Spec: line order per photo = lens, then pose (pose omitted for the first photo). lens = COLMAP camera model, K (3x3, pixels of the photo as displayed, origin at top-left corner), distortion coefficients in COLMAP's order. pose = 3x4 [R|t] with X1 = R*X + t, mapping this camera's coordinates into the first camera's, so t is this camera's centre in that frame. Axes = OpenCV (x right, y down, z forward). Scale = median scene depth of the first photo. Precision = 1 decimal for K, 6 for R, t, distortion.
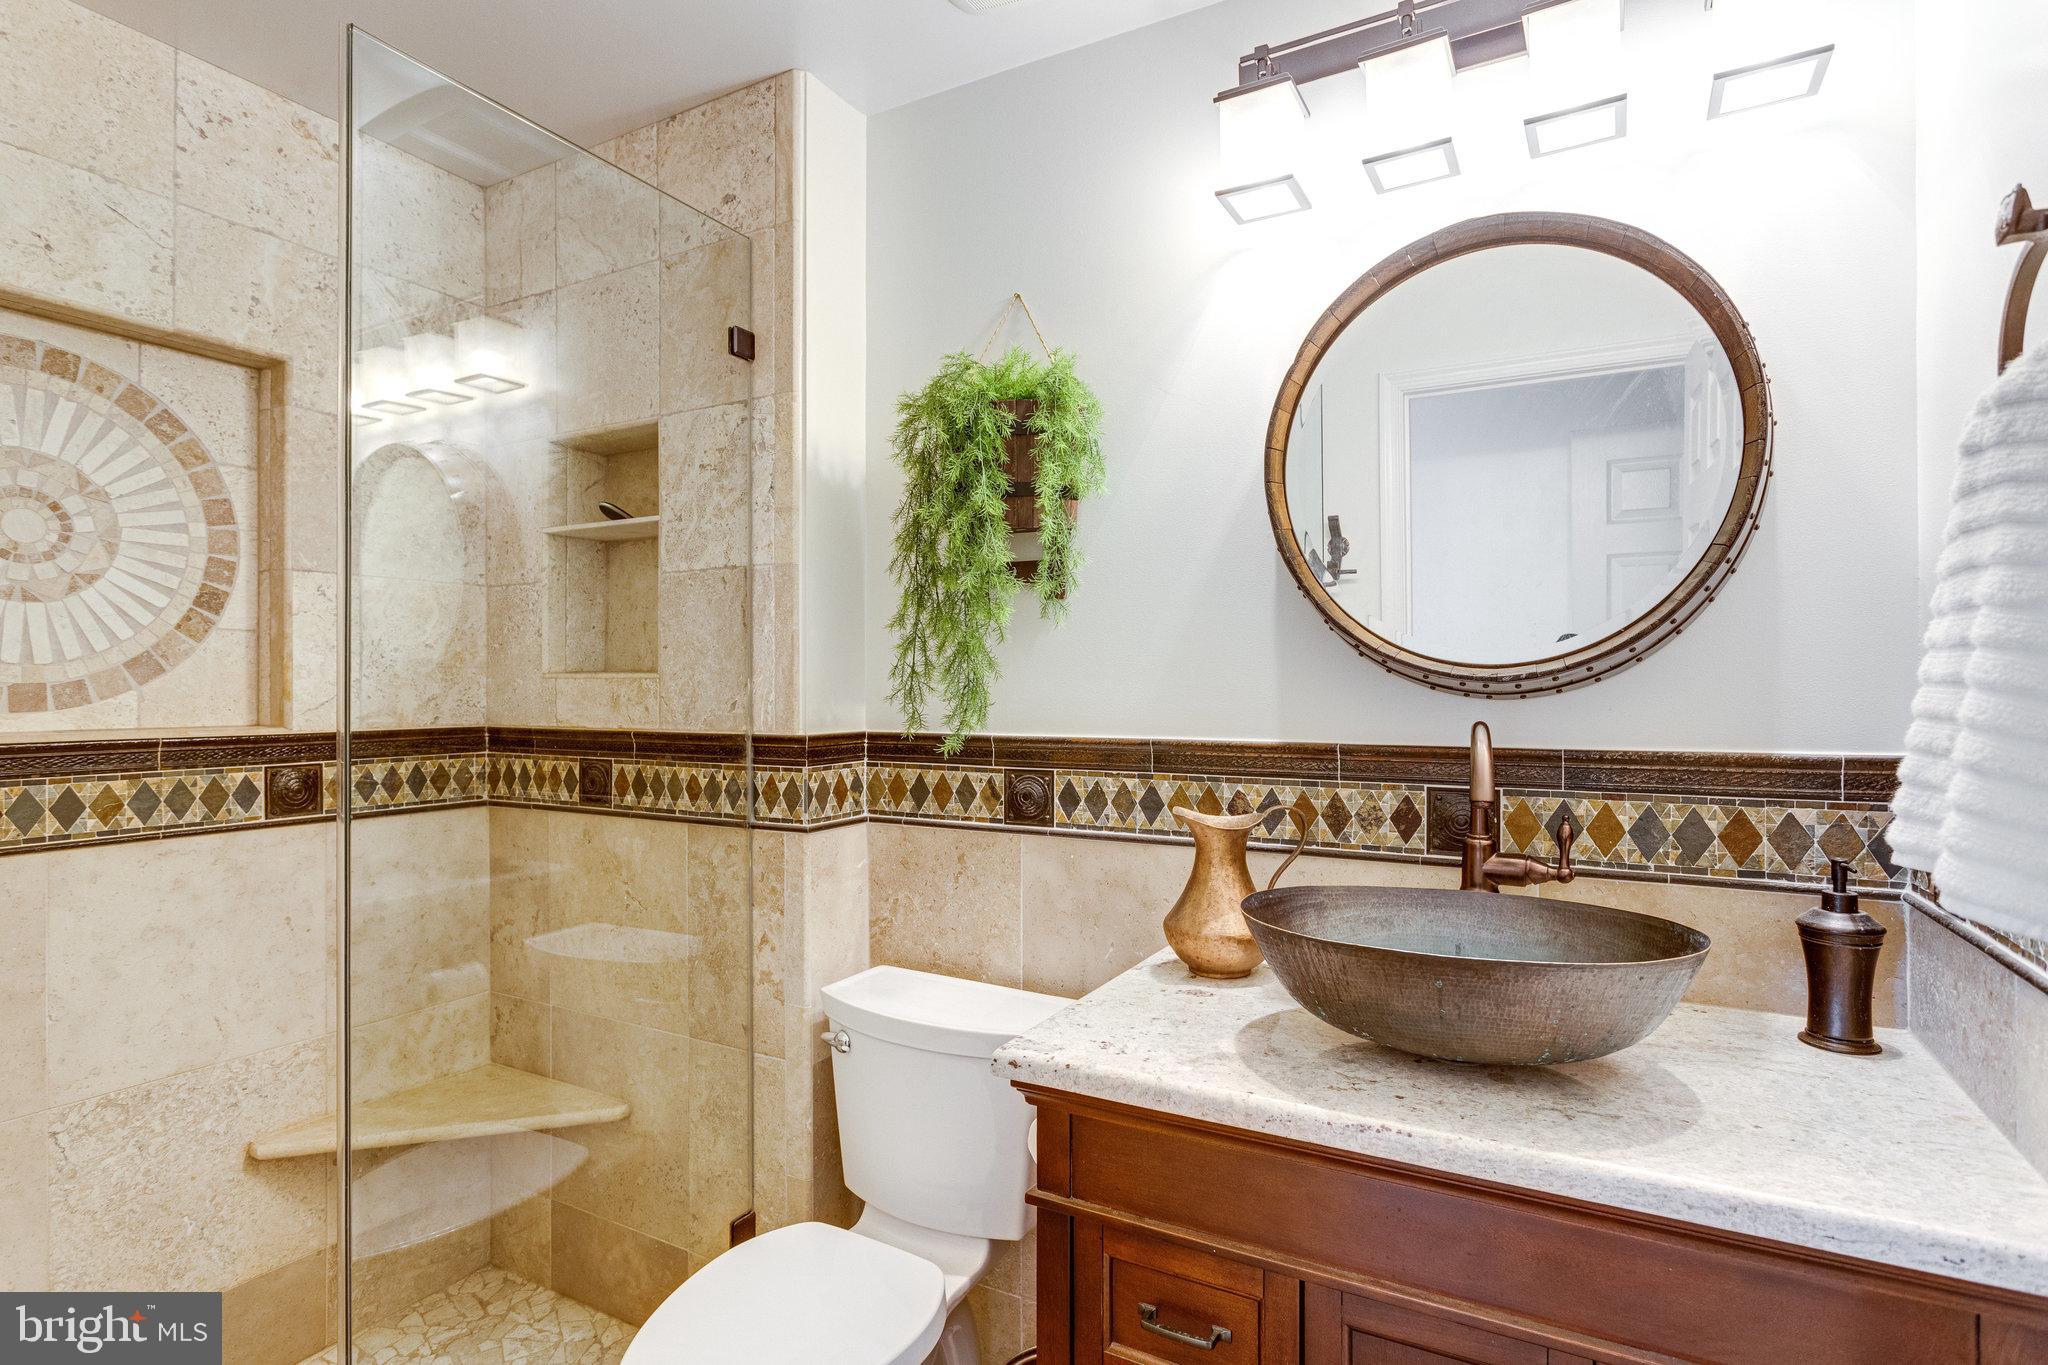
lens RADIAL K [[1037.0, 0, 1027.7], [0, 1037.0, 680.3], [0, 0, 1]] dist [-0.011161, -0.000532]
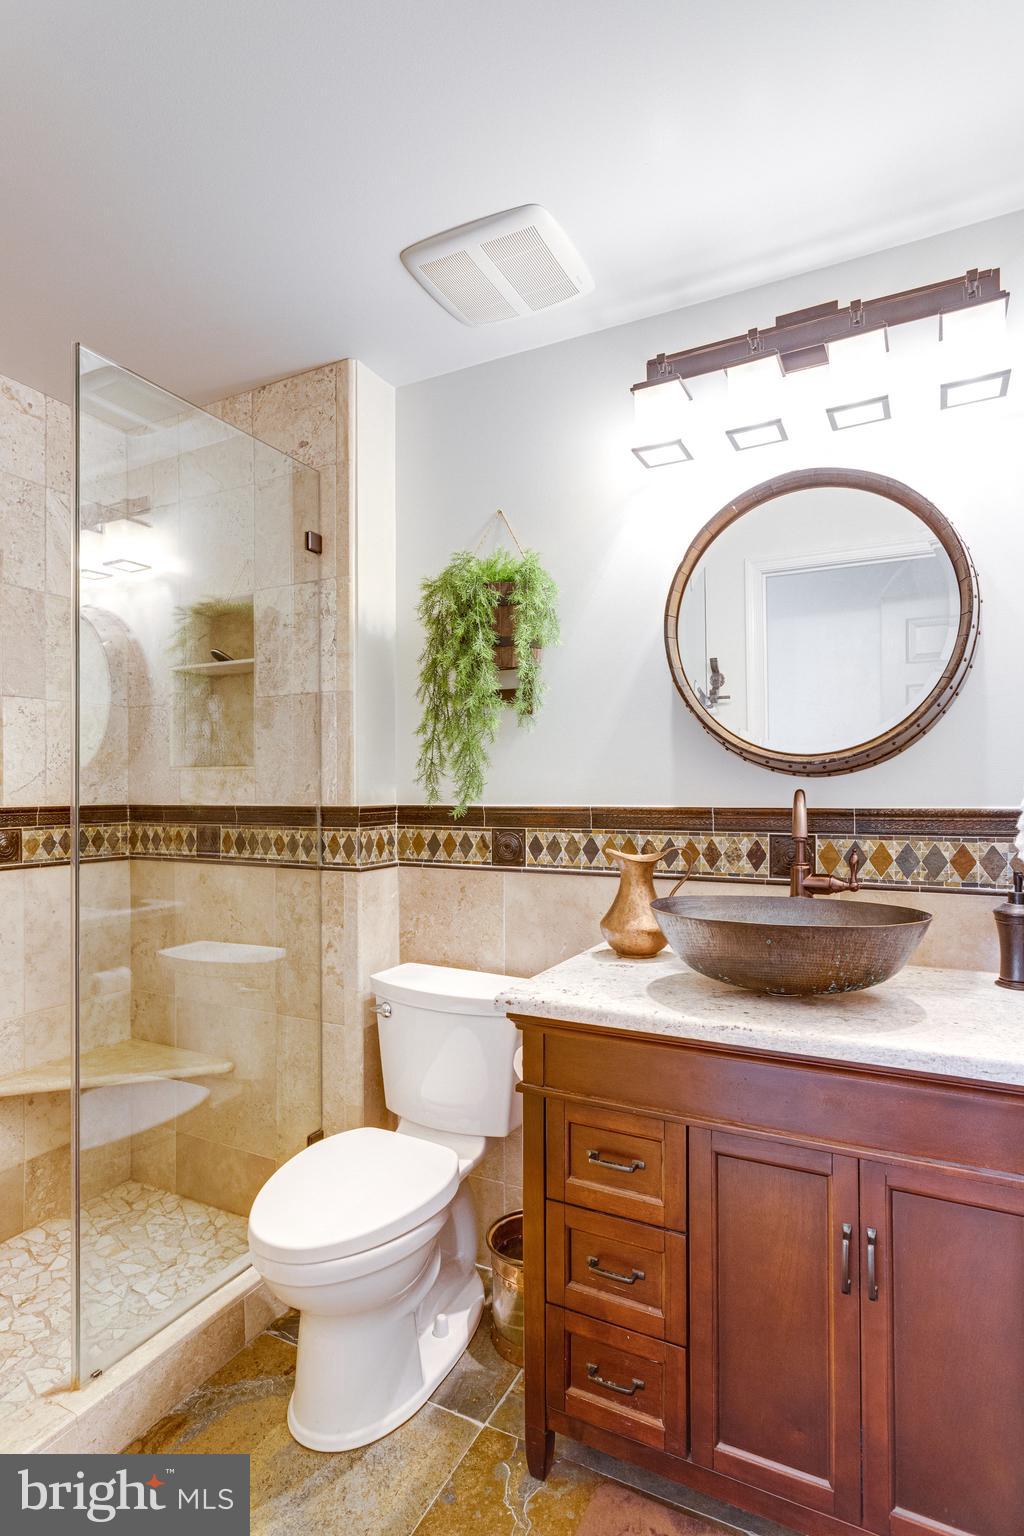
lens RADIAL K [[777.8, 0, 508.1], [0, 777.8, 777.7], [0, 0, 1]] dist [-0.011161, -0.000532]
pose [[0.999756, -0.002975, 0.021875, -0.026370], [0.003059, 0.999988, -0.003797, 0.018828], [-0.021864, 0.003863, 0.999753, -0.133538]]
